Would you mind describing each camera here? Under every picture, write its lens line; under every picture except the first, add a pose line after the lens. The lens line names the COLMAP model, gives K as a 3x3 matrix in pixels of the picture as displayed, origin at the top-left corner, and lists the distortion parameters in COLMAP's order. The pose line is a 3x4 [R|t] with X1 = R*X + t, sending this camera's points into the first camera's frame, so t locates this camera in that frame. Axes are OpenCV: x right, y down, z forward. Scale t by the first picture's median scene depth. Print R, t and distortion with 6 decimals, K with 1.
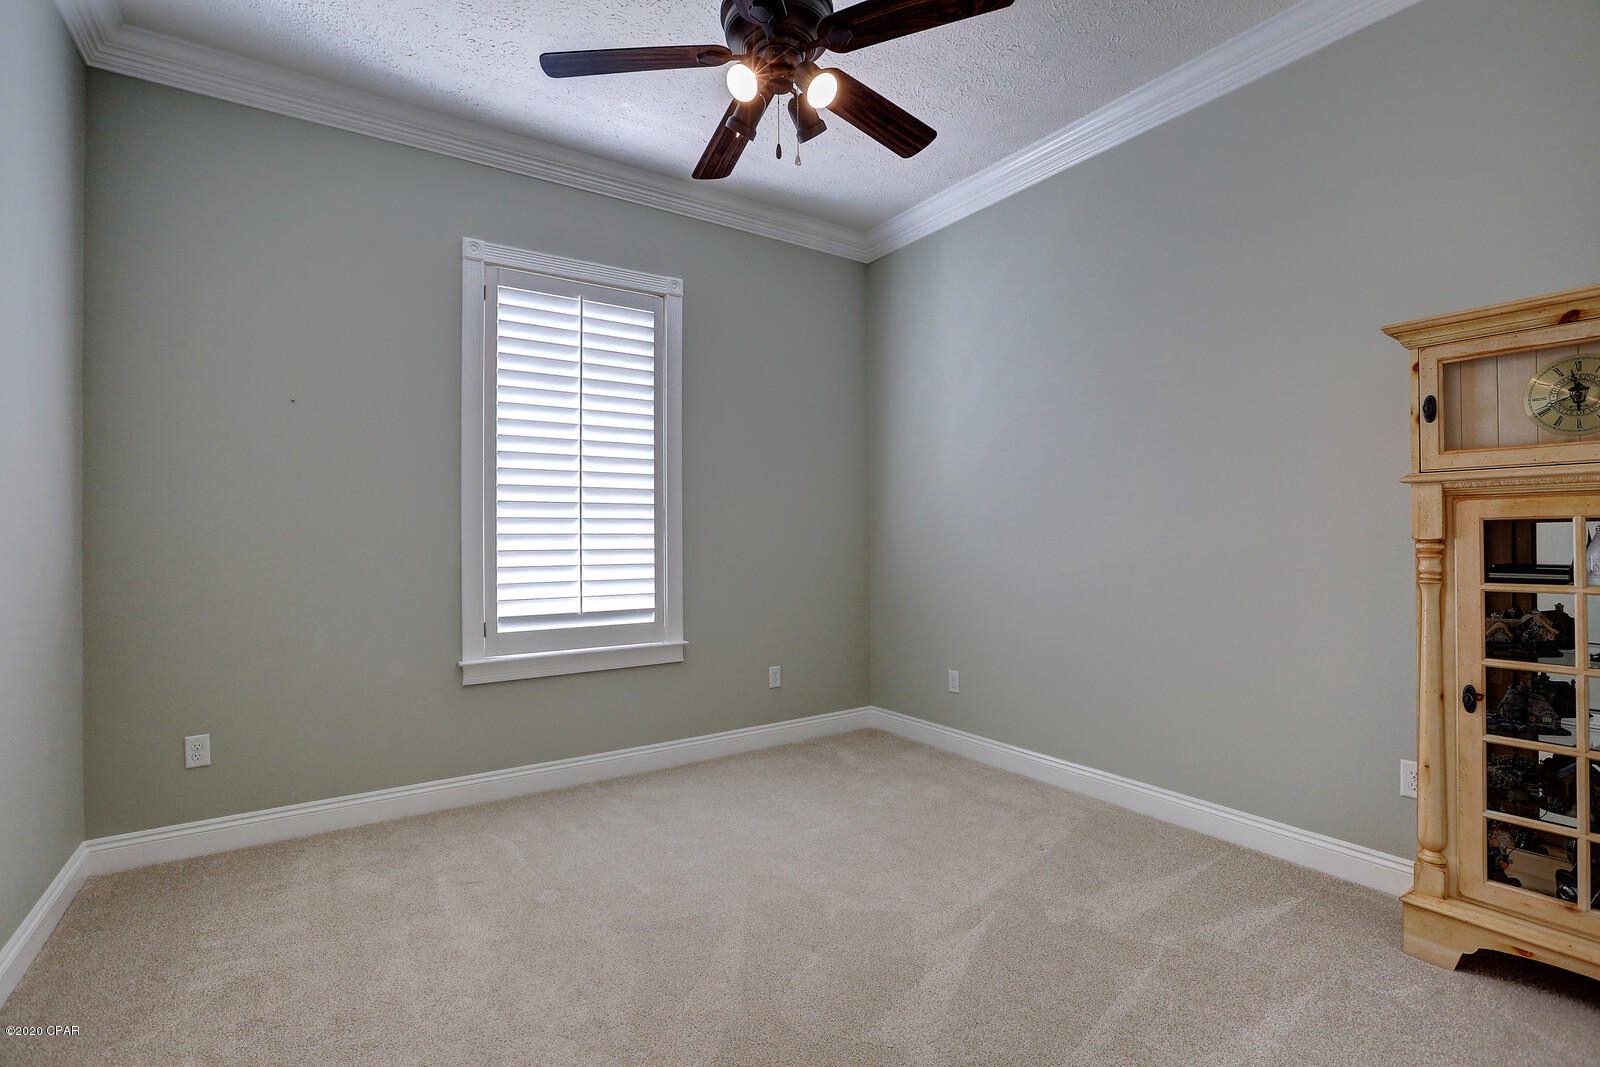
lens RADIAL K [[723.7, 0, 795.2], [0, 723.7, 528.4], [0, 0, 1]] dist [-0.000290, 0.000278]
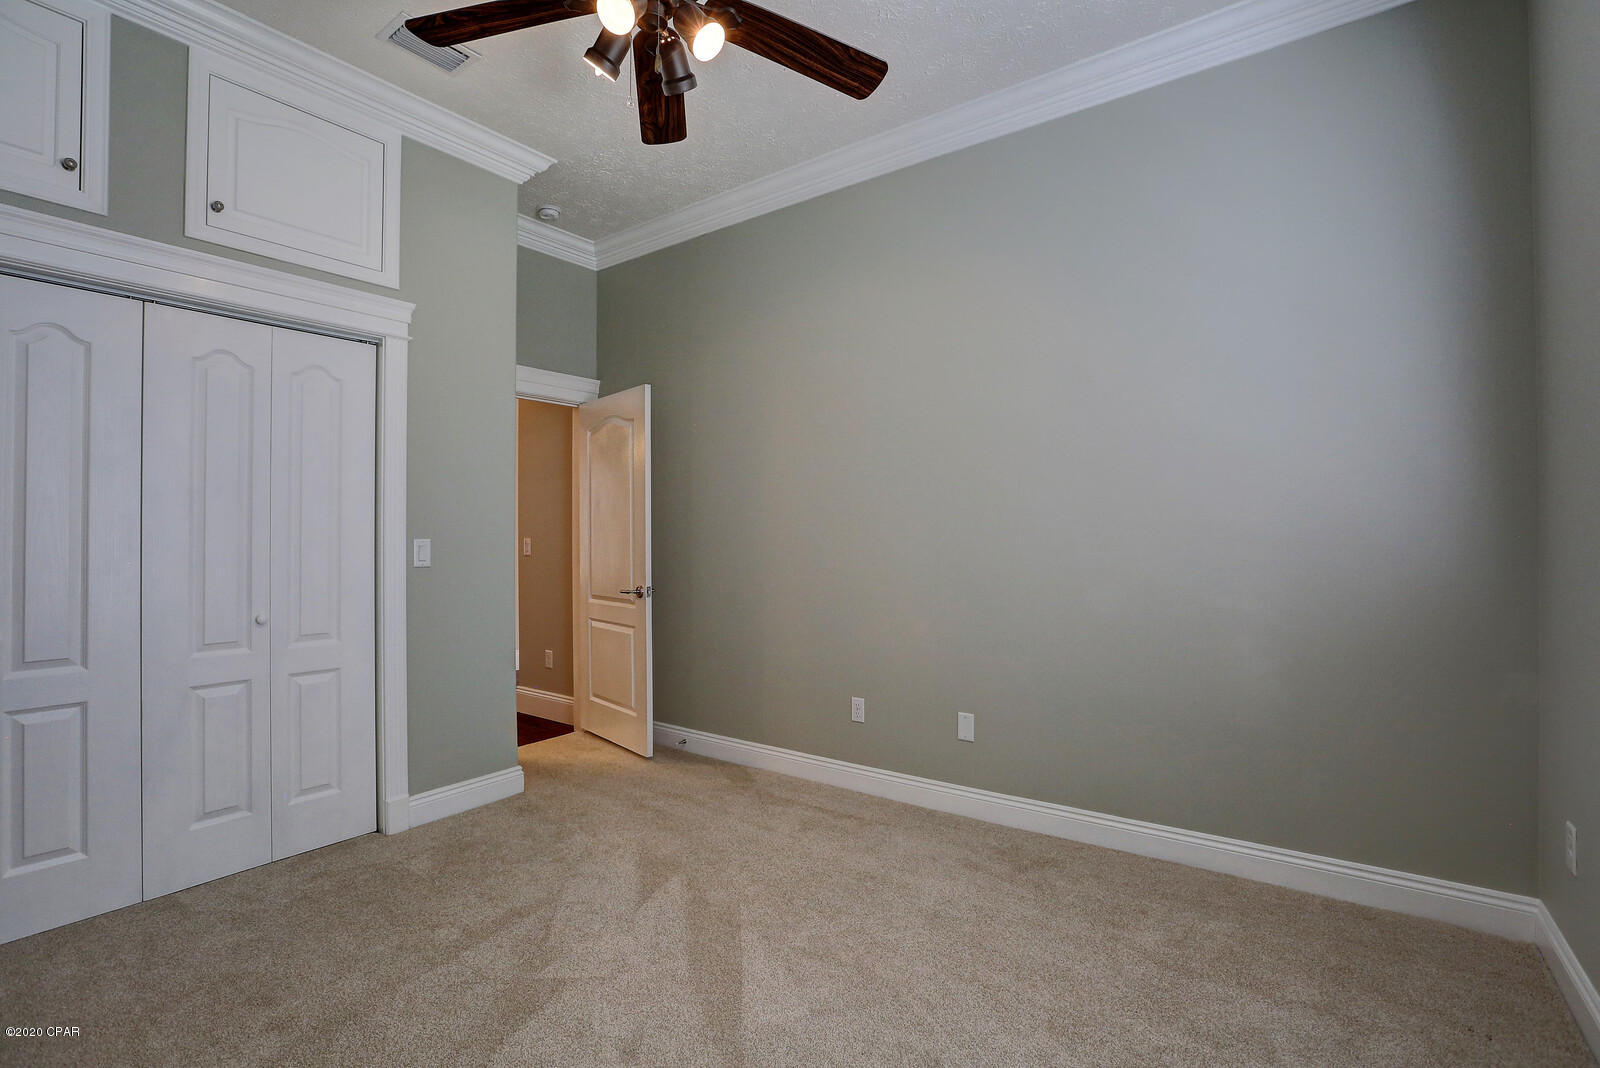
lens RADIAL K [[723.7, 0, 802.9], [0, 723.7, 540.5], [0, 0, 1]] dist [-0.000290, 0.000278]
pose [[0.939842, 0.003248, 0.341593, -0.127834], [-0.005633, 0.999966, 0.005988, 0.001783], [-0.341562, -0.007552, 0.939829, 0.180421]]
